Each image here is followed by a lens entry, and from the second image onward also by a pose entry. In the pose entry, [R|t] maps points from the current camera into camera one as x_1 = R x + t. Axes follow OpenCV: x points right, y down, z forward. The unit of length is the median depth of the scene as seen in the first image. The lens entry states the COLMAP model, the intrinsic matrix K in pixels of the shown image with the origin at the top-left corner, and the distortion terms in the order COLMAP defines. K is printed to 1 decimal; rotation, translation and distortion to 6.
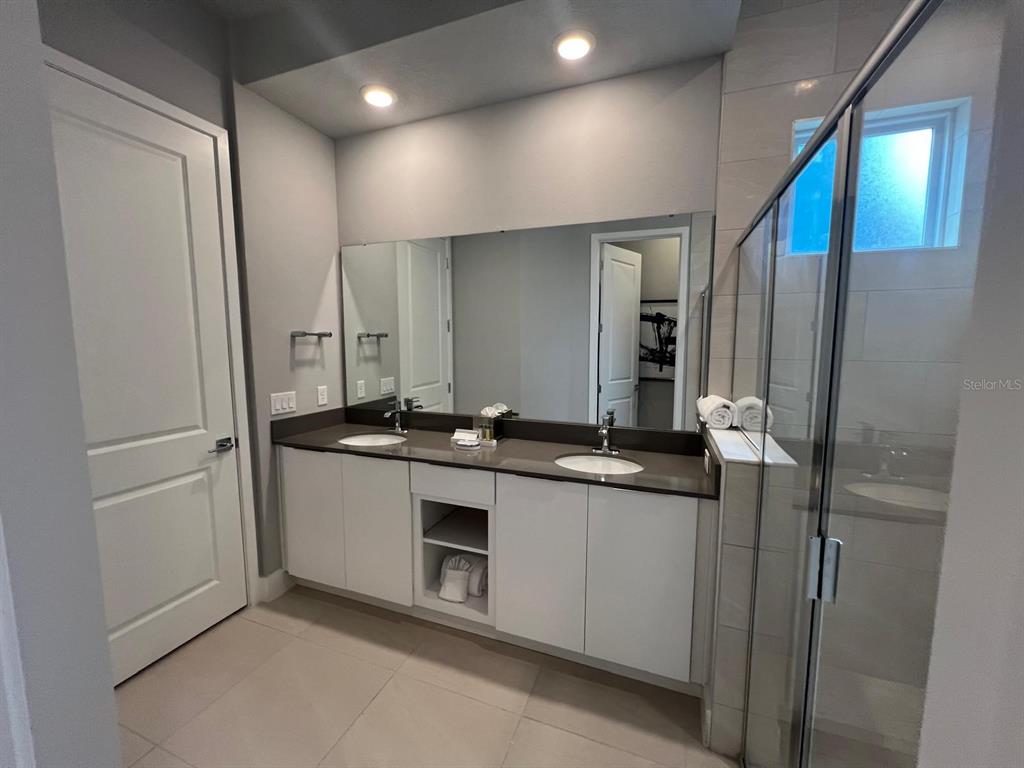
lens RADIAL K [[411.9, 0, 512.0], [0, 411.9, 384.0], [0, 0, 1]] dist [0.001274, 0.000050]
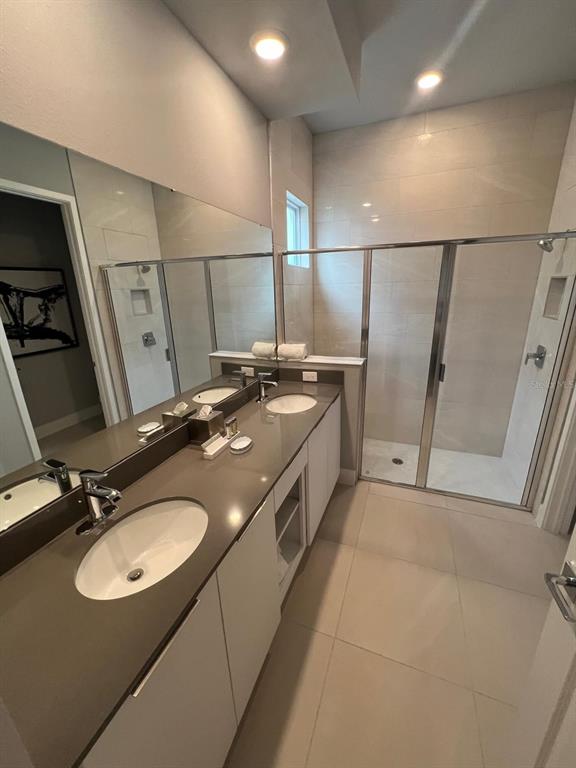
lens RADIAL K [[308.9, 0, 288.0], [0, 308.9, 384.0], [0, 0, 1]] dist [0.001274, 0.000050]
pose [[0.011742, -0.301573, 0.953371, -0.336697], [0.132660, 0.945479, 0.297442, -0.082114], [-0.991092, 0.122981, 0.051108, 0.386773]]
